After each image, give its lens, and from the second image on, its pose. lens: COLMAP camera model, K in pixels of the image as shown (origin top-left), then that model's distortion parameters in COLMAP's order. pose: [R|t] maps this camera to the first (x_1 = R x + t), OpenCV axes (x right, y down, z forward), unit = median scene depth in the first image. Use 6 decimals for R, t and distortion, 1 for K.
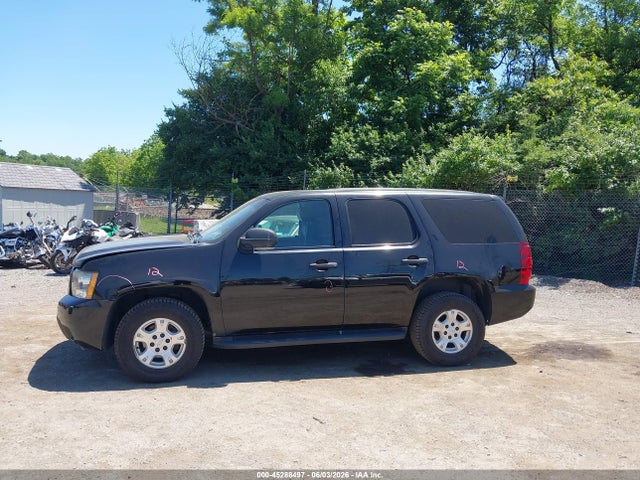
lens RADIAL K [[503.8, 0, 317.7], [0, 503.8, 245.9], [0, 0, 1]] dist [0.006823, -0.009636]
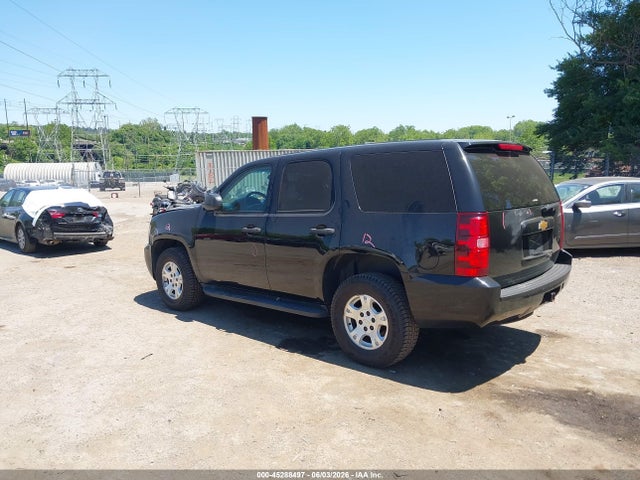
lens RADIAL K [[503.8, 0, 319.3], [0, 503.8, 237.1], [0, 0, 1]] dist [0.006823, -0.009636]
pose [[0.554942, 0.059518, -0.829757, 0.686035], [-0.021593, 0.998132, 0.057155, -0.006120], [0.831609, -0.013801, 0.555190, 0.391791]]
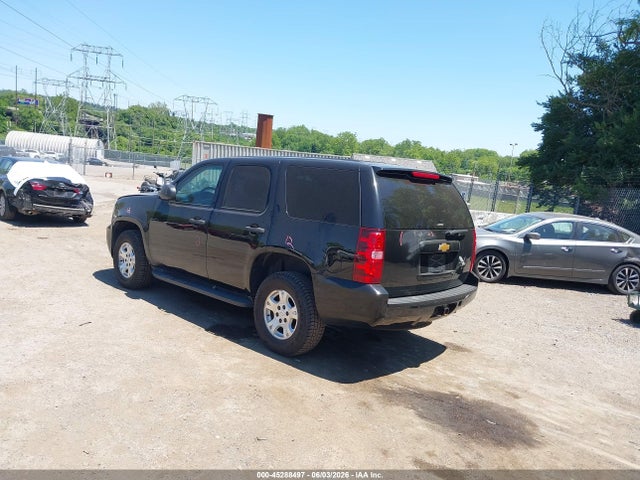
lens RADIAL K [[503.8, 0, 321.0], [0, 503.8, 237.7], [0, 0, 1]] dist [0.006823, -0.009636]
pose [[0.554385, 0.119858, -0.823584, 0.798756], [-0.139705, 0.988936, 0.049882, -0.014761], [0.820451, 0.087405, 0.564996, 0.426304]]
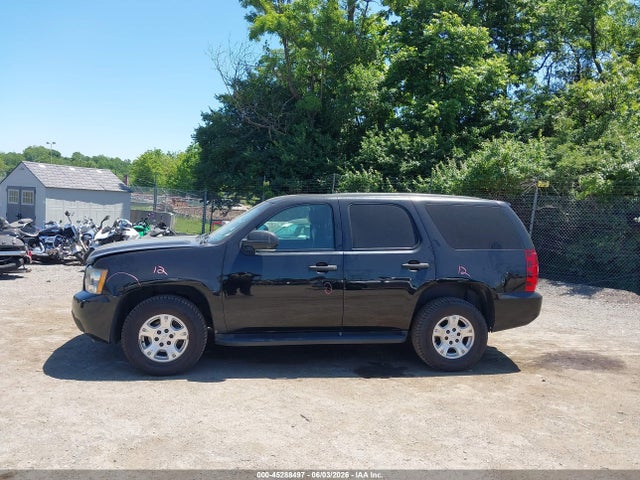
lens RADIAL K [[503.8, 0, 318.2], [0, 503.8, 241.6], [0, 0, 1]] dist [0.006823, -0.009636]
pose [[0.996781, 0.019060, -0.077874, 0.057658], [-0.020155, 0.999708, -0.013302, -0.000393], [0.077598, 0.014829, 0.996874, -0.017459]]
